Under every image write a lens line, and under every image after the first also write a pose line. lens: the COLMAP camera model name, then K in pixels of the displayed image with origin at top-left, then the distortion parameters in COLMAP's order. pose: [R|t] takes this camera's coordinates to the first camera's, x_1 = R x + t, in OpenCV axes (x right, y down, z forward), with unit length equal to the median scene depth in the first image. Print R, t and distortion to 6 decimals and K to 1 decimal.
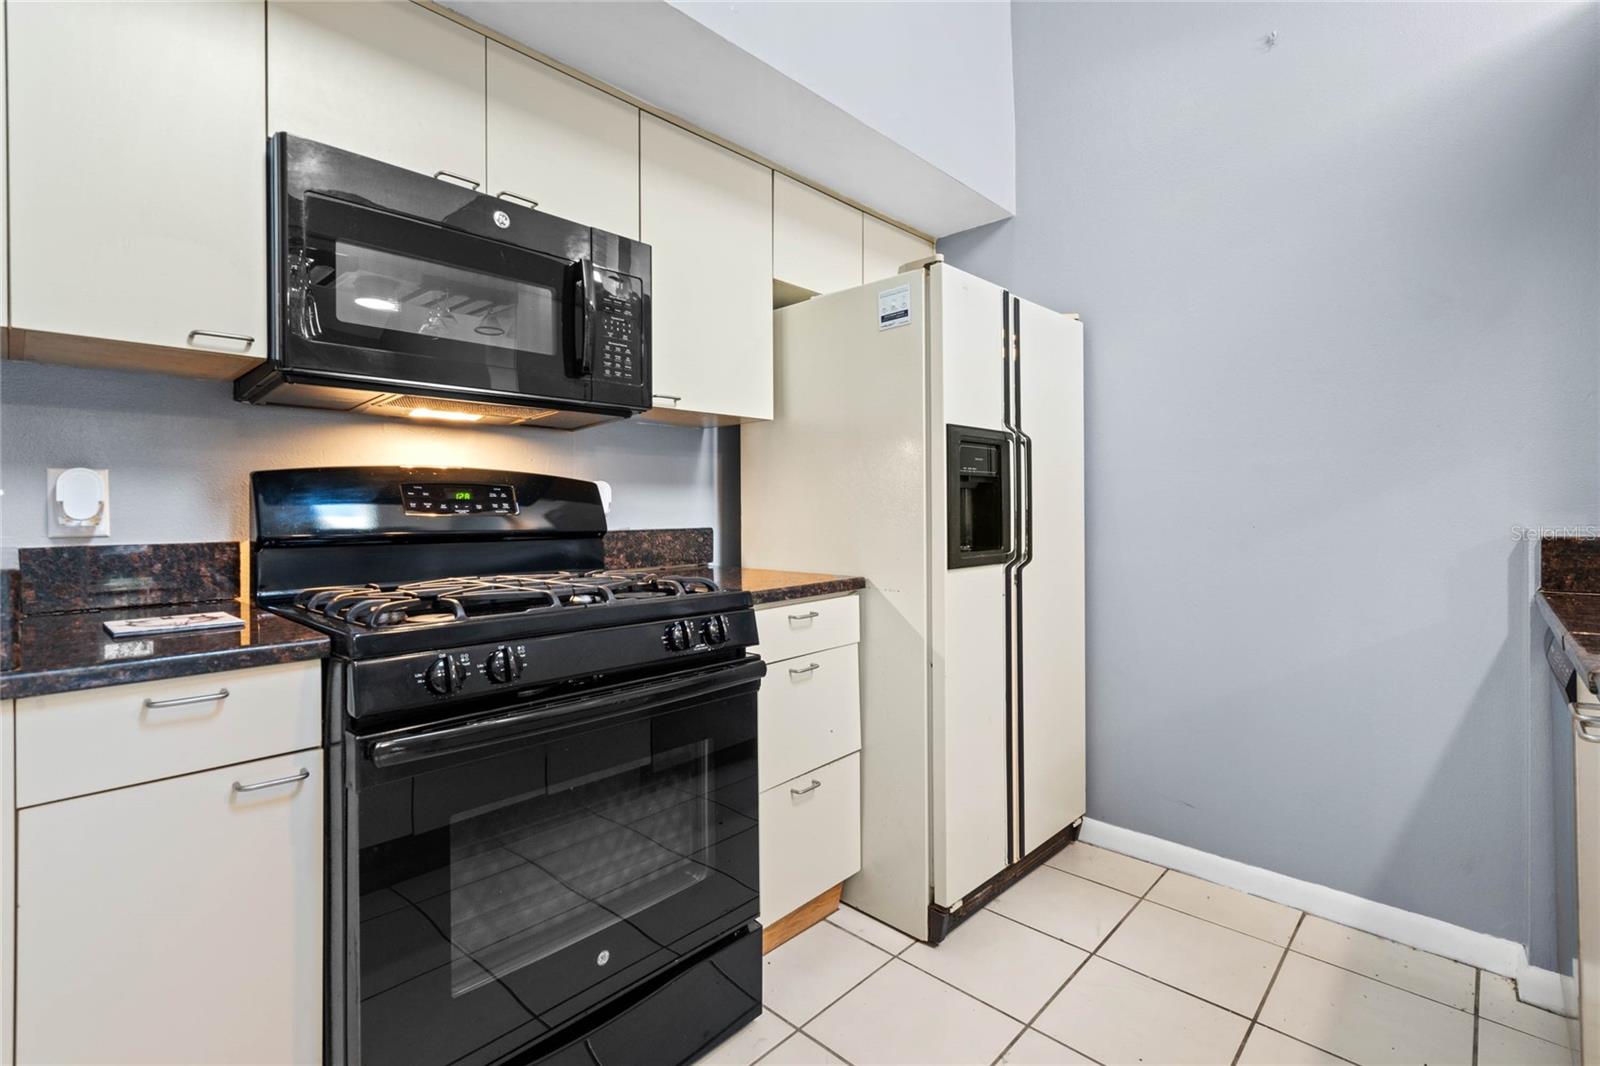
lens RADIAL K [[726.2, 0, 797.5], [0, 726.2, 525.5], [0, 0, 1]] dist [0.000285, 0.000055]
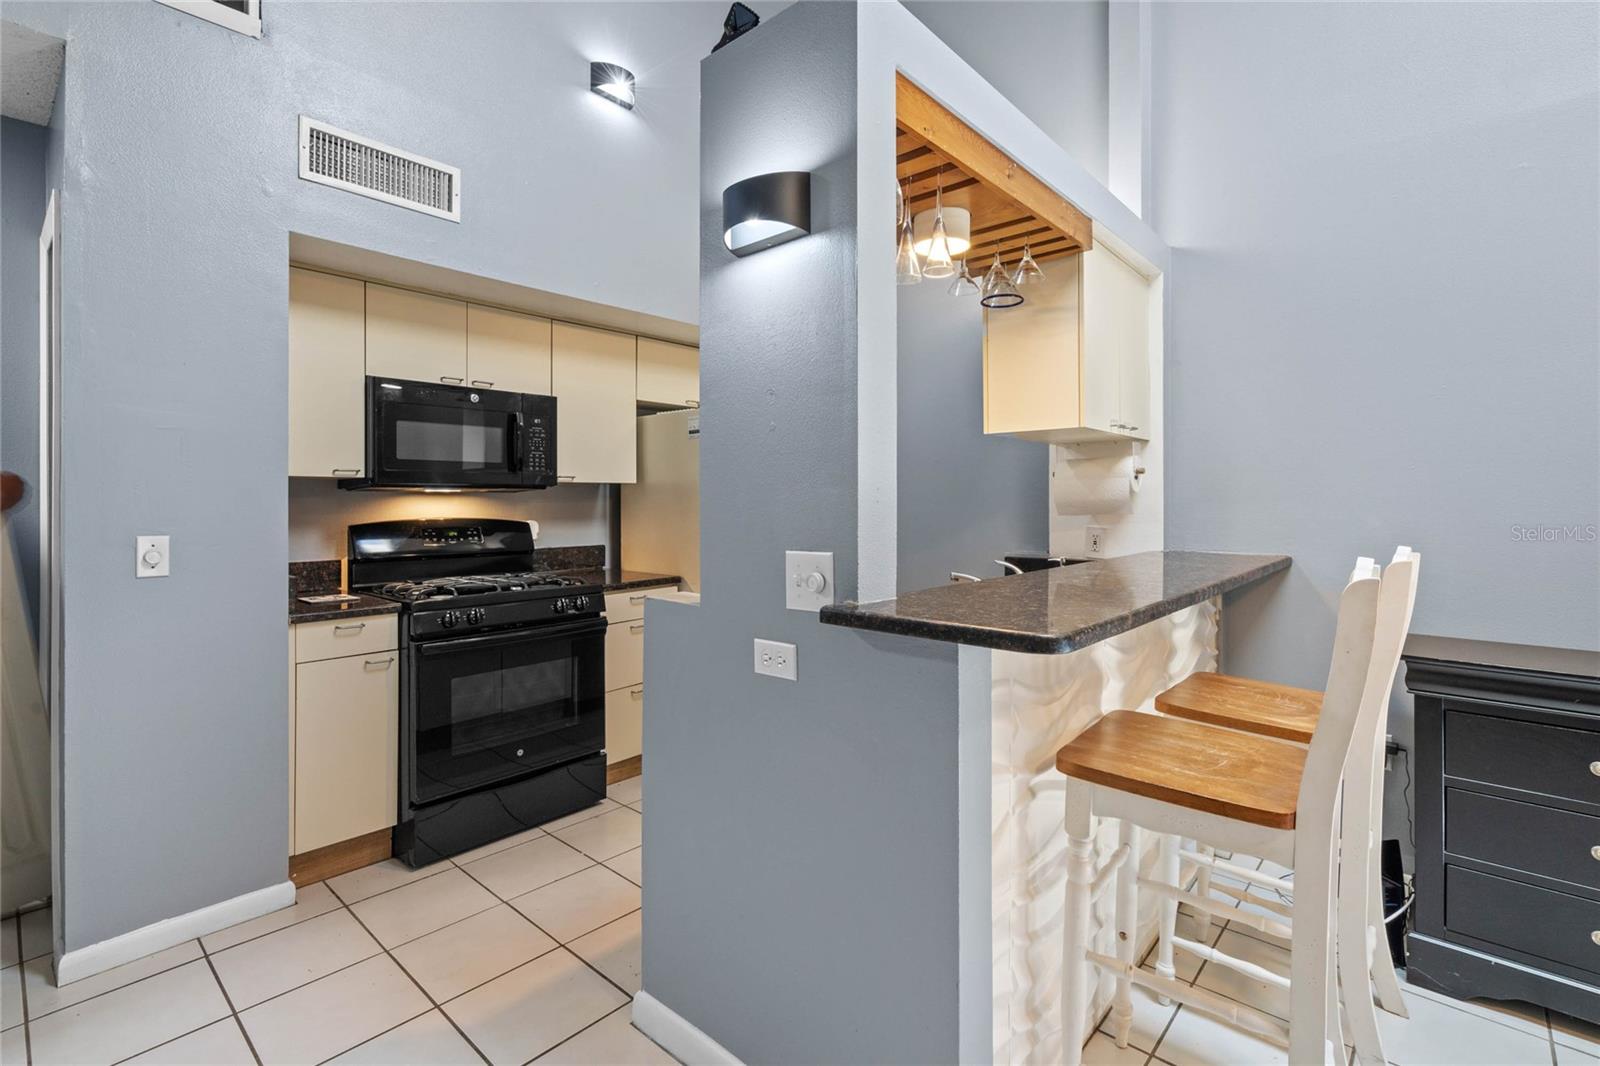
lens RADIAL K [[726.2, 0, 802.2], [0, 726.2, 518.7], [0, 0, 1]] dist [0.000285, 0.000055]
pose [[0.999296, 0.004250, 0.037267, 0.405384], [-0.004395, 0.999983, 0.003788, -0.098319], [-0.037250, -0.003949, 0.999298, -0.993086]]
